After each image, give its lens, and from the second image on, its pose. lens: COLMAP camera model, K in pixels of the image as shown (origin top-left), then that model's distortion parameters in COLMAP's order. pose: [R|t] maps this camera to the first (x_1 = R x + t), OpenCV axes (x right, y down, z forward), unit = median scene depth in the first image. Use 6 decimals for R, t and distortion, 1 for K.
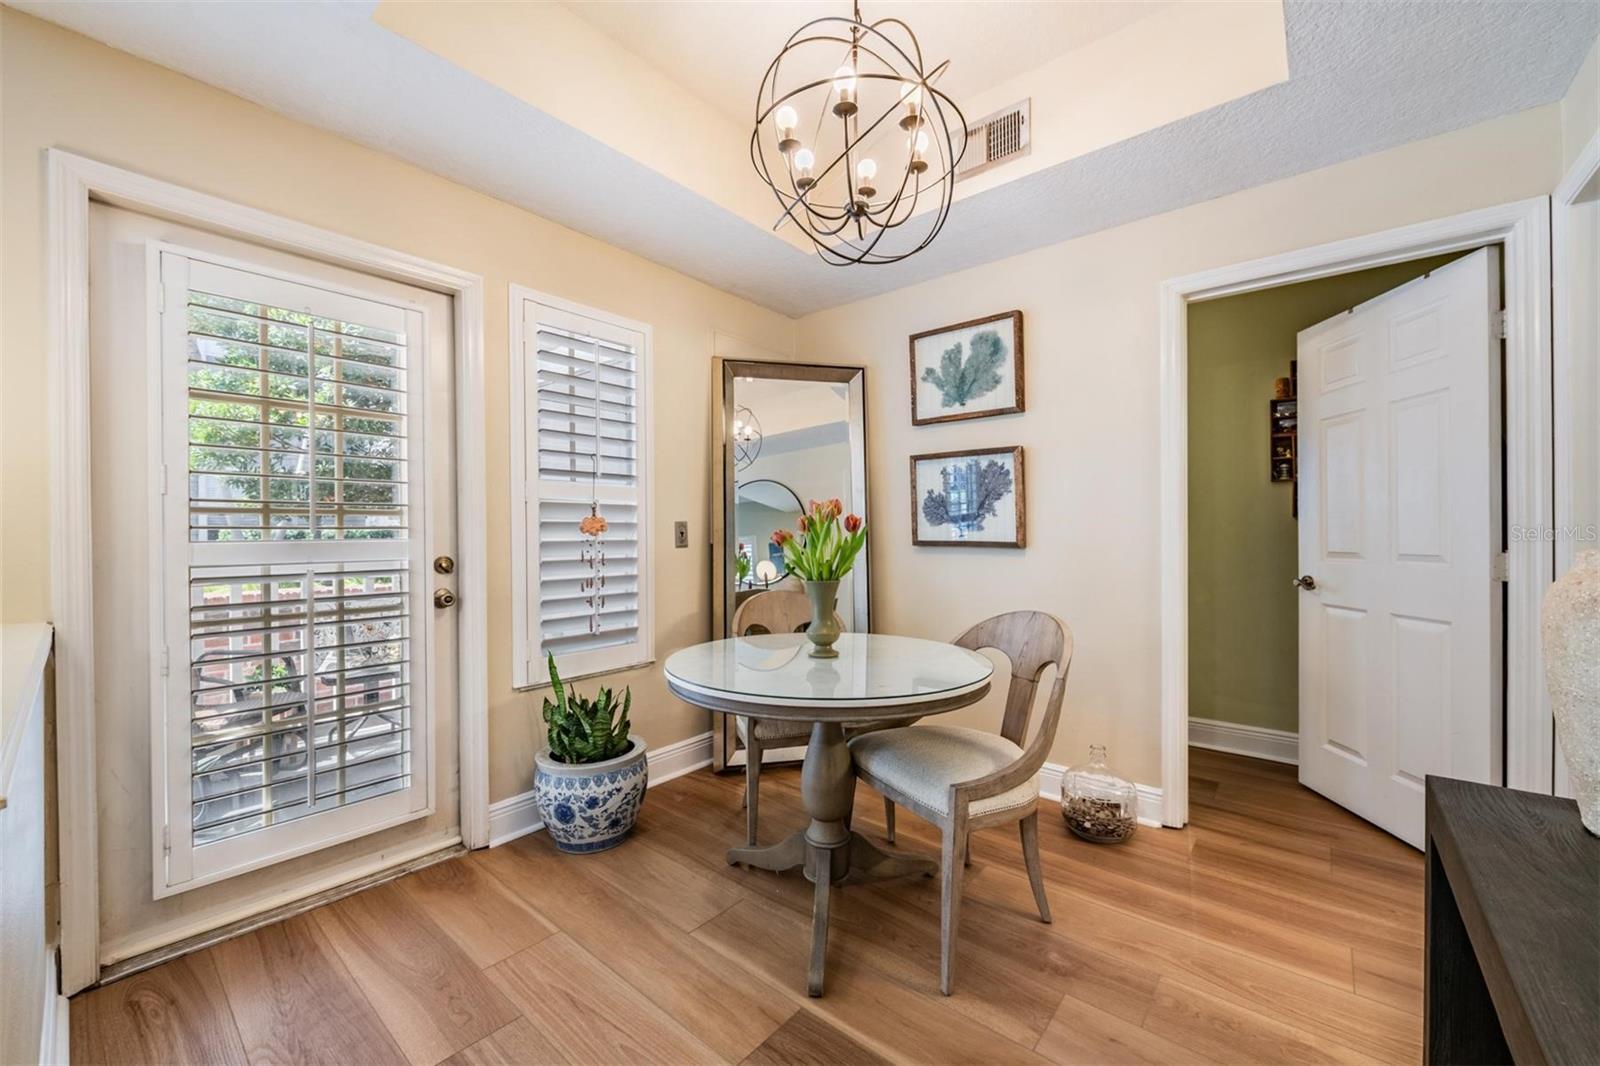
lens RADIAL K [[630.2, 0, 799.7], [0, 630.2, 535.3], [0, 0, 1]] dist [-0.004035, -0.001064]
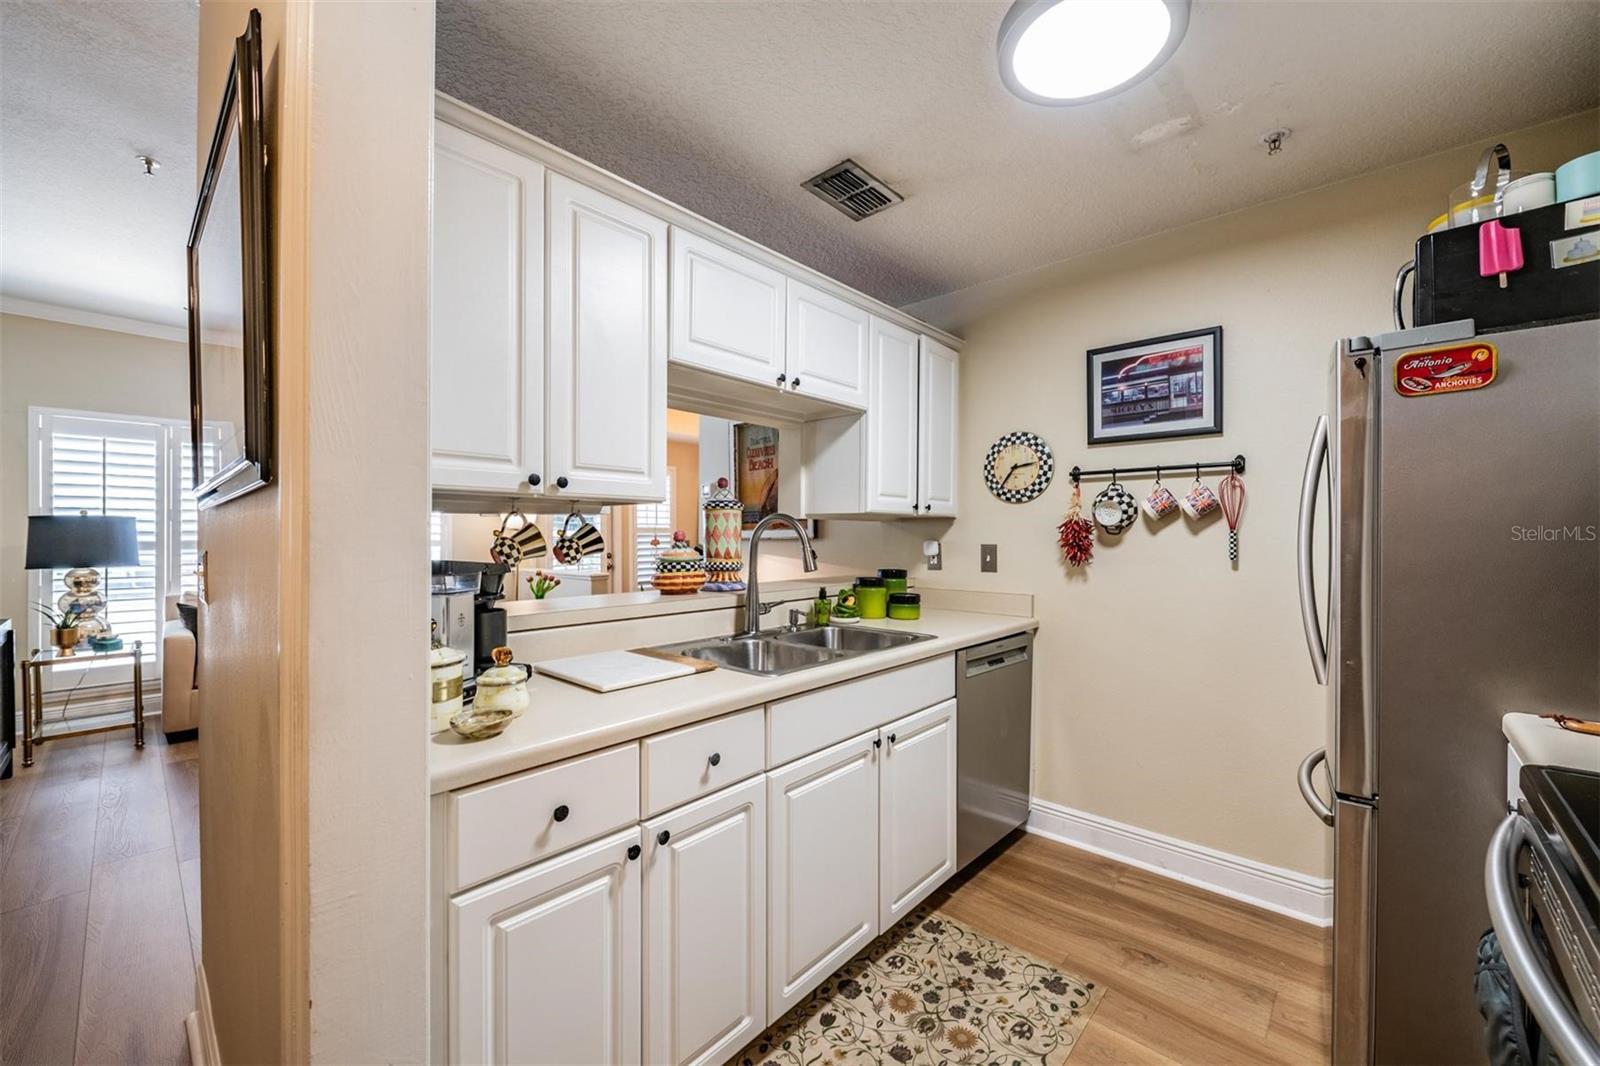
lens RADIAL K [[630.2, 0, 789.8], [0, 630.2, 531.2], [0, 0, 1]] dist [-0.004035, -0.001064]
pose [[0.997504, 0.002084, -0.070585, 0.416811], [-0.002869, 0.999935, -0.011024, -0.031757], [0.070557, 0.011199, 0.997445, -1.563641]]
